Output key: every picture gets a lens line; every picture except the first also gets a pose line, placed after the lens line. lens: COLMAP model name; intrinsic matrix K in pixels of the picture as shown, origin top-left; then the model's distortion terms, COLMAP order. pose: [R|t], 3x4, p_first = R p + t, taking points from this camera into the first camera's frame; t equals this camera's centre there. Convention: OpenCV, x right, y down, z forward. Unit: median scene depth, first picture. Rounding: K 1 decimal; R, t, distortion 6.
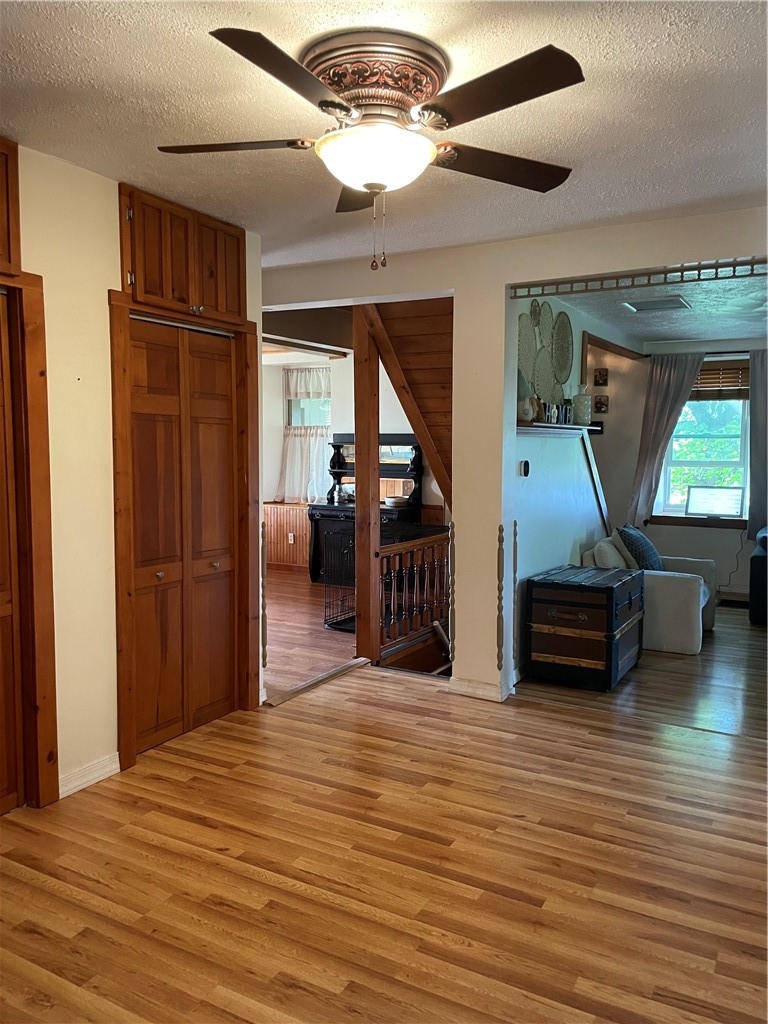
lens RADIAL K [[784.7, 0, 384.7], [0, 784.7, 510.8], [0, 0, 1]] dist [0.058313, -0.091052]
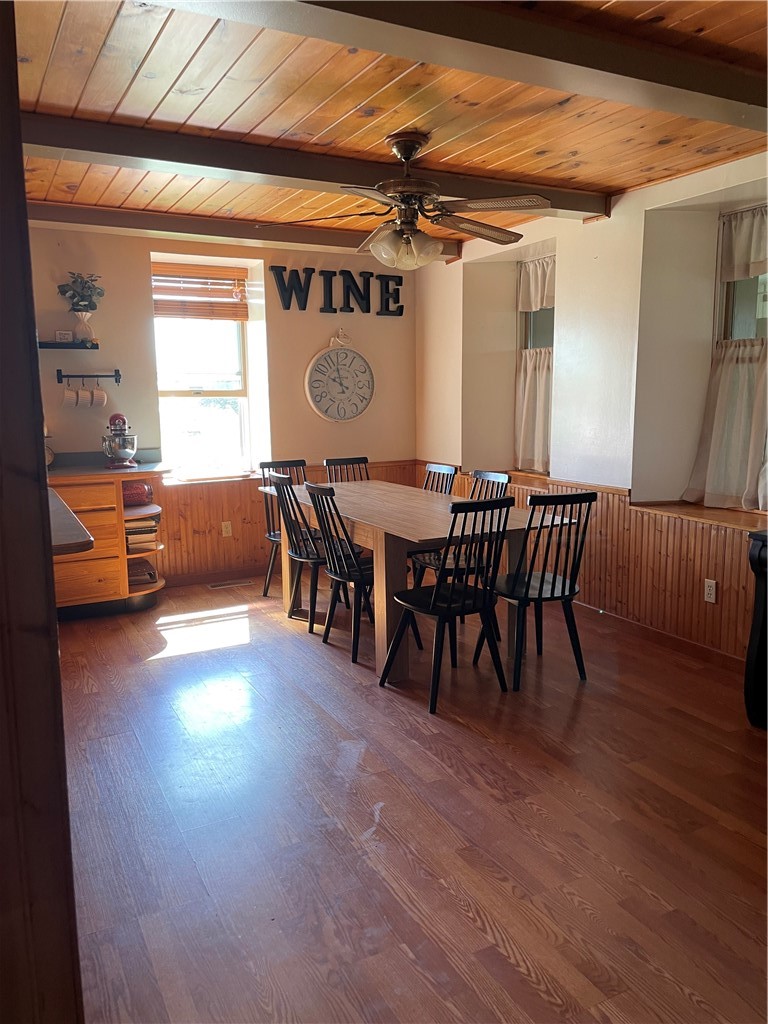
lens RADIAL K [[784.7, 0, 385.6], [0, 784.7, 511.9], [0, 0, 1]] dist [0.058313, -0.091052]
pose [[0.844428, 0.067905, -0.531348, -0.036532], [-0.024576, 0.995799, 0.088206, -0.043623], [0.535106, -0.061425, 0.842549, 0.497967]]
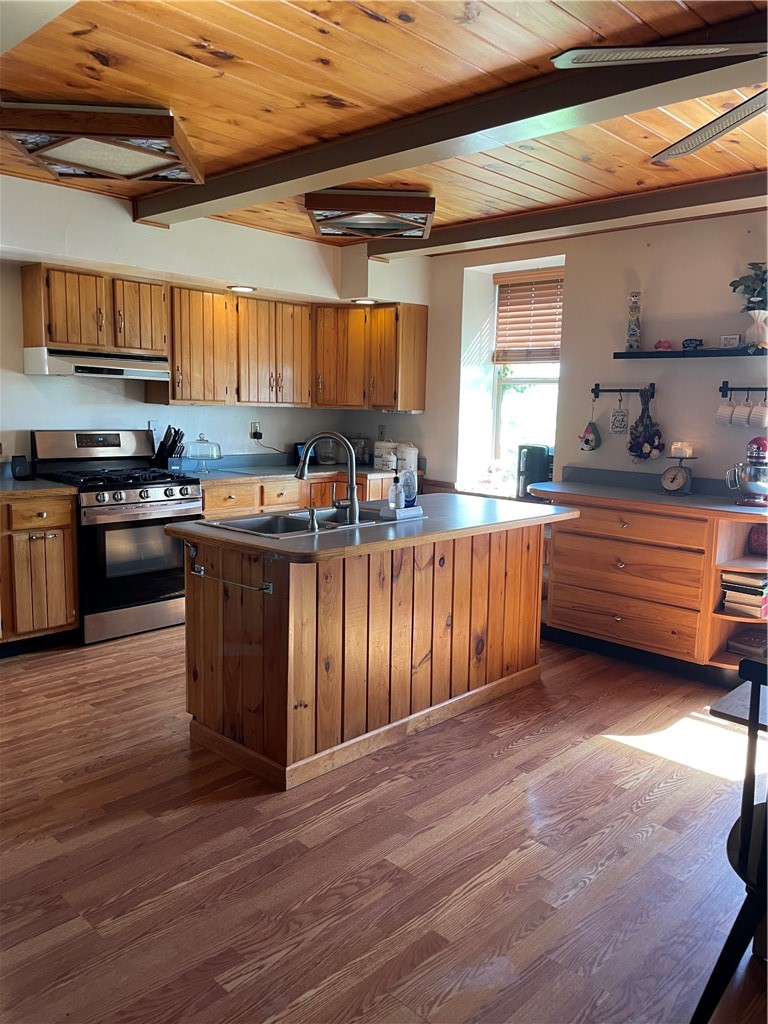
lens RADIAL K [[784.7, 0, 384.6], [0, 784.7, 510.9], [0, 0, 1]] dist [0.058313, -0.091052]
pose [[-0.249186, 0.125508, -0.960289, -0.027931], [-0.094299, 0.983711, 0.153039, -0.055550], [0.963854, 0.128690, -0.233291, 0.648086]]
